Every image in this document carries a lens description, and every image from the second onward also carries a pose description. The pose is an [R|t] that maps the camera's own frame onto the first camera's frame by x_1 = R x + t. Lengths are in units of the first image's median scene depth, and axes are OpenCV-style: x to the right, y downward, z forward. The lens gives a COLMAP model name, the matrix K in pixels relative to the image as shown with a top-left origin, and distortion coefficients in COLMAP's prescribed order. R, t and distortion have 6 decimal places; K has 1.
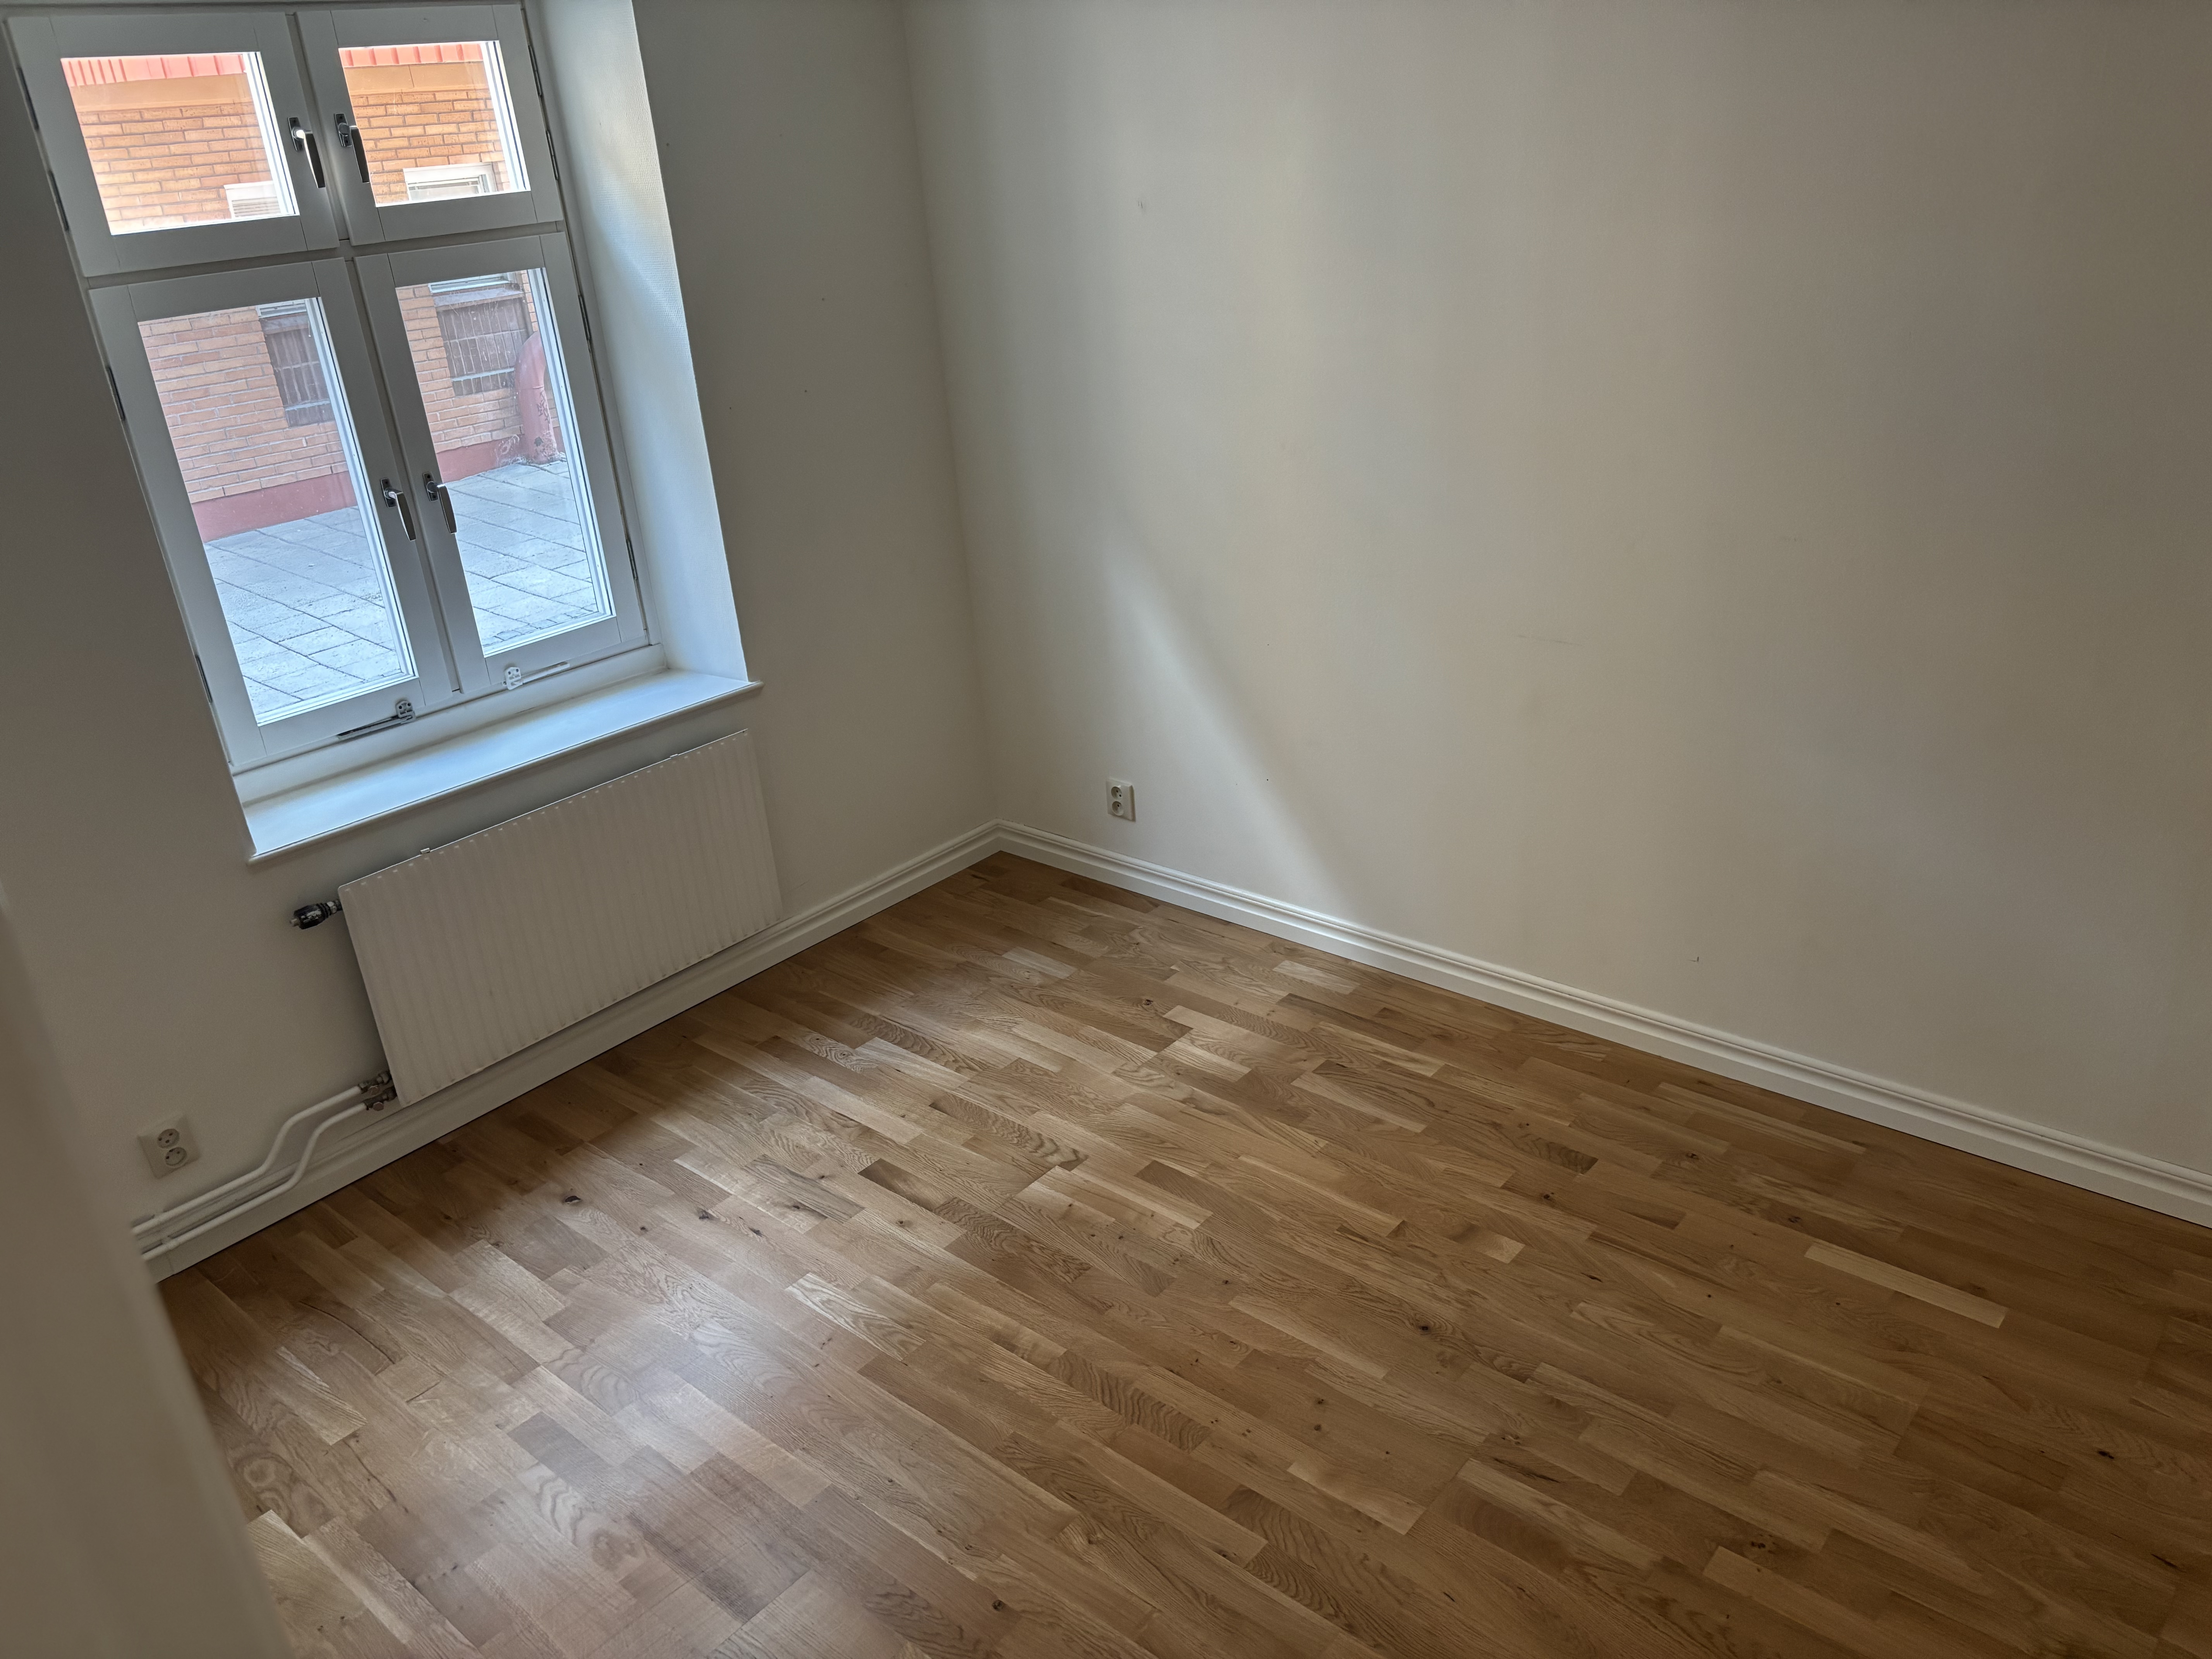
lens RADIAL K [[1677.6, 0, 1097.0], [0, 1677.6, 836.7], [0, 0, 1]] dist [0.037359, -0.021381]
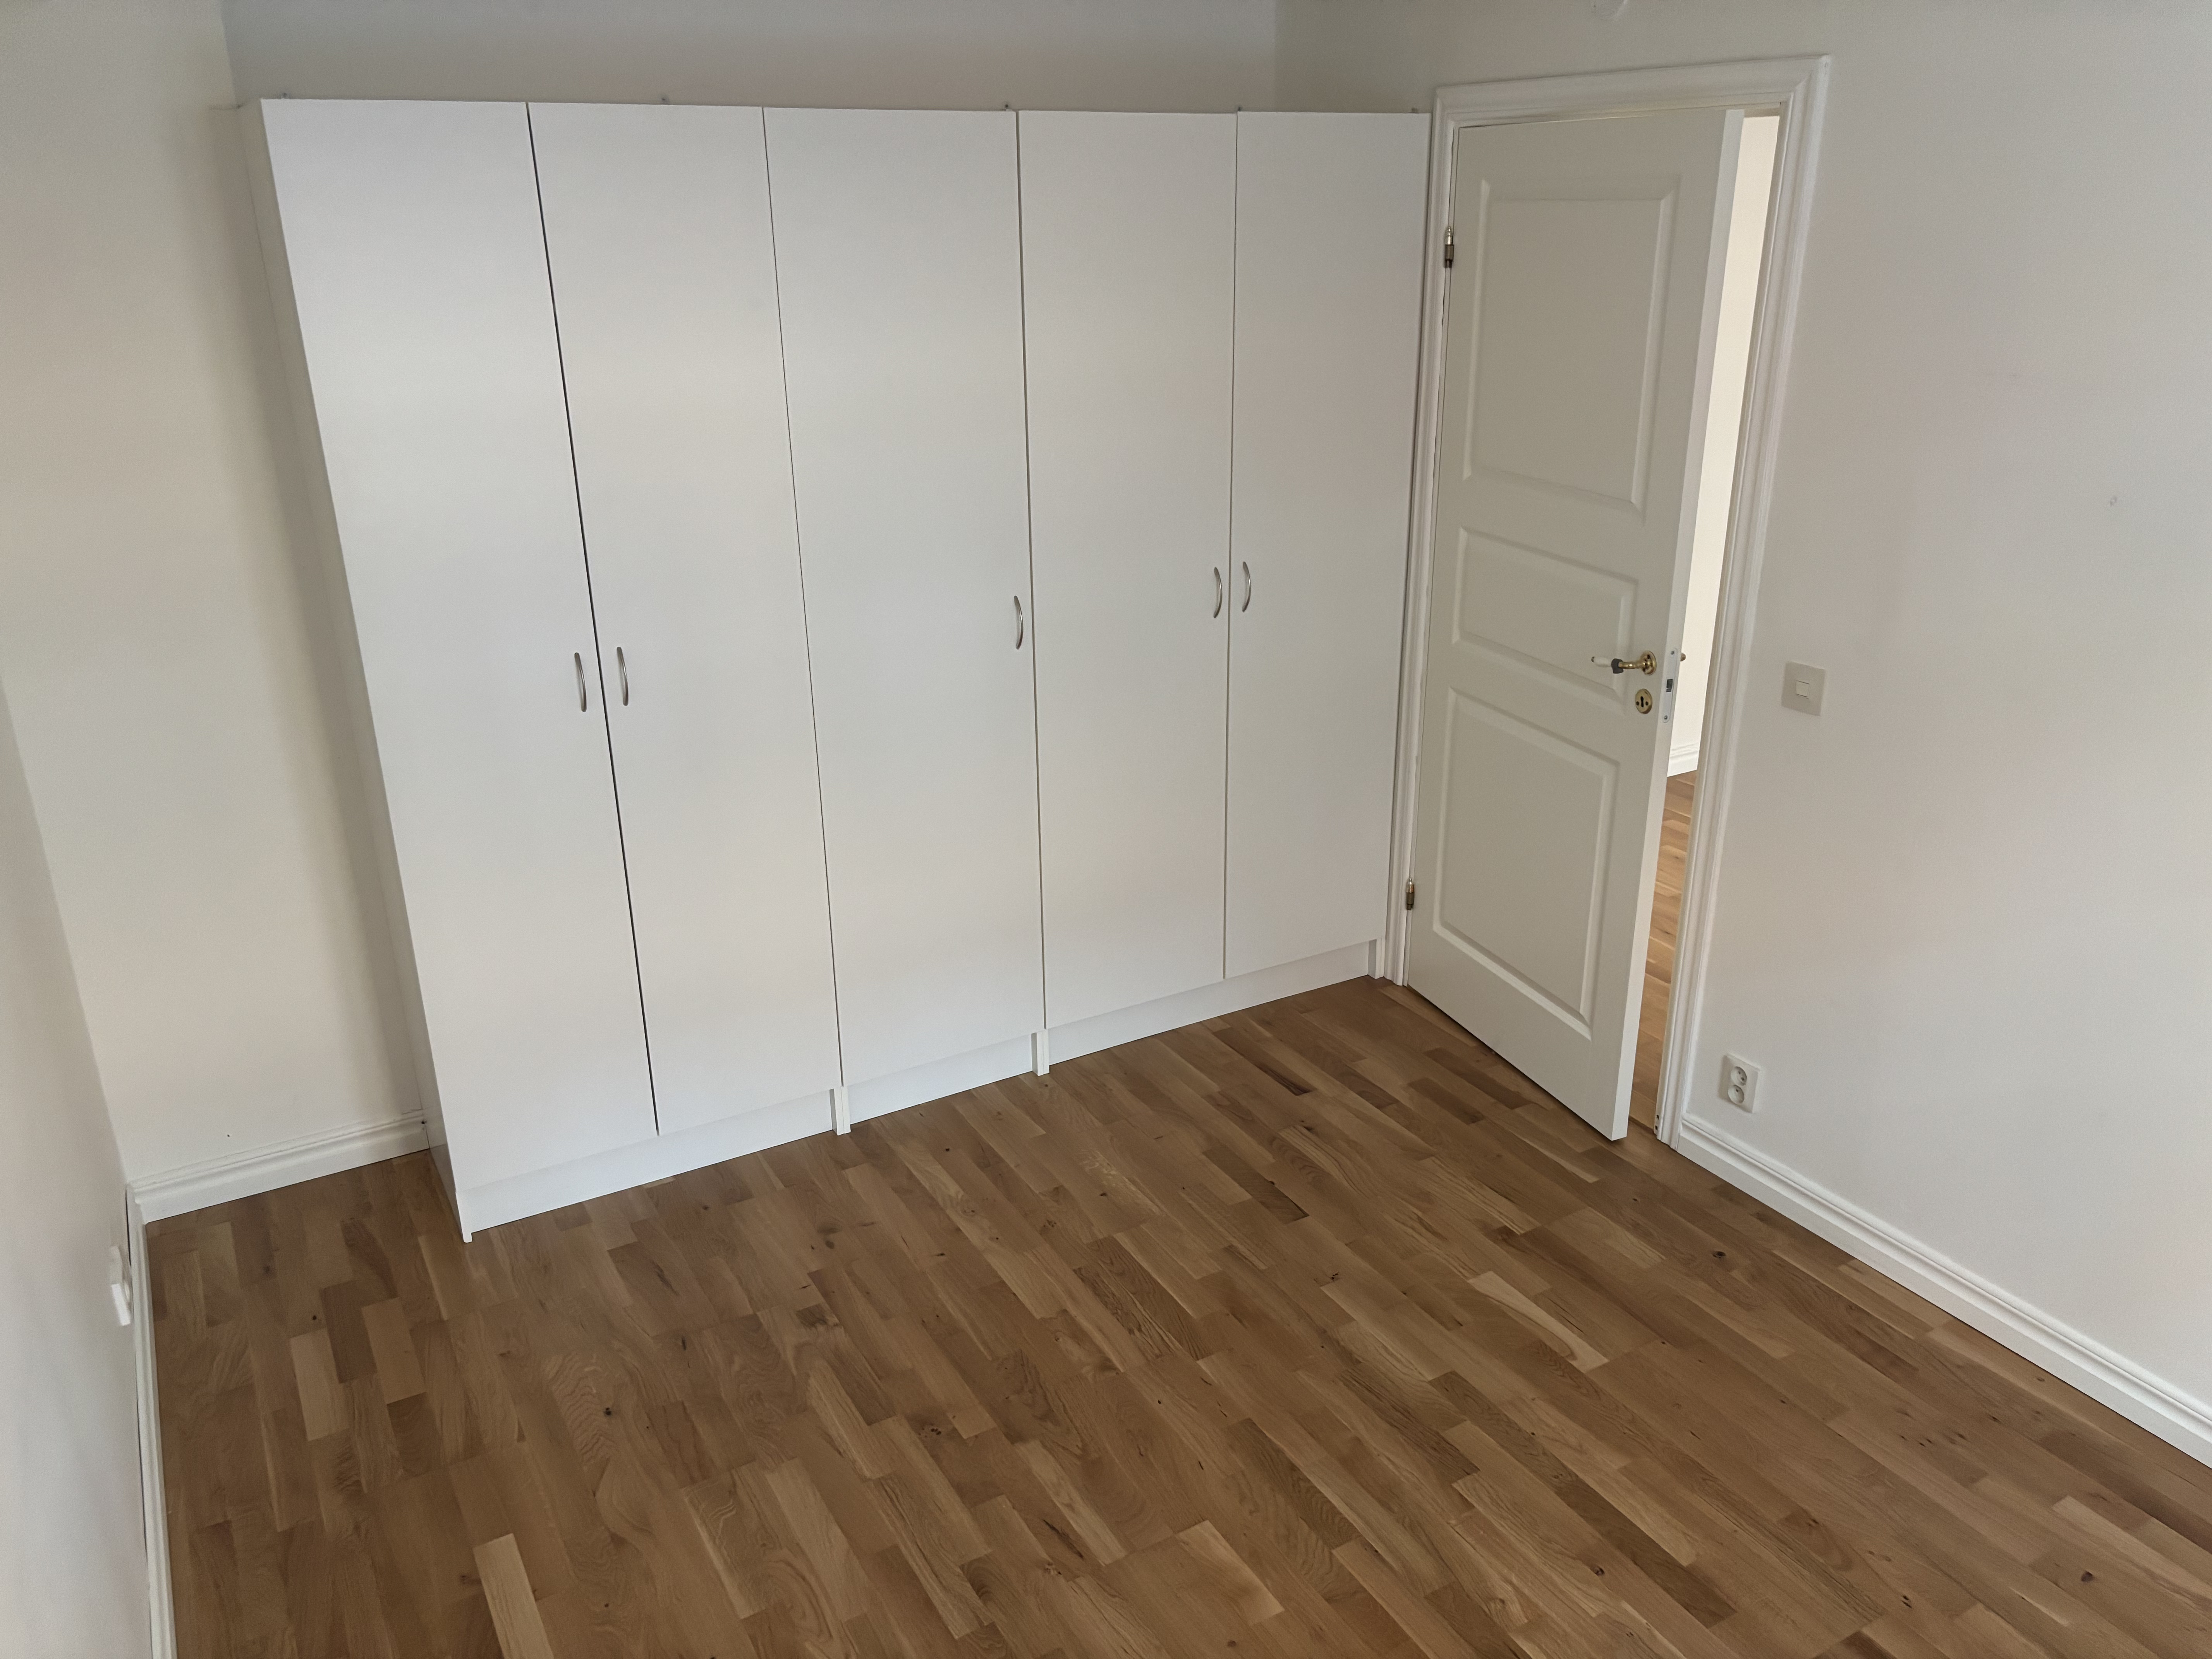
lens RADIAL K [[1677.6, 0, 1105.7], [0, 1677.6, 828.5], [0, 0, 1]] dist [0.037359, -0.021381]
pose [[-0.941089, -0.048443, 0.334672, -0.097109], [0.202738, 0.711269, 0.673047, -0.643267], [-0.270646, 0.701248, -0.659546, 1.417203]]
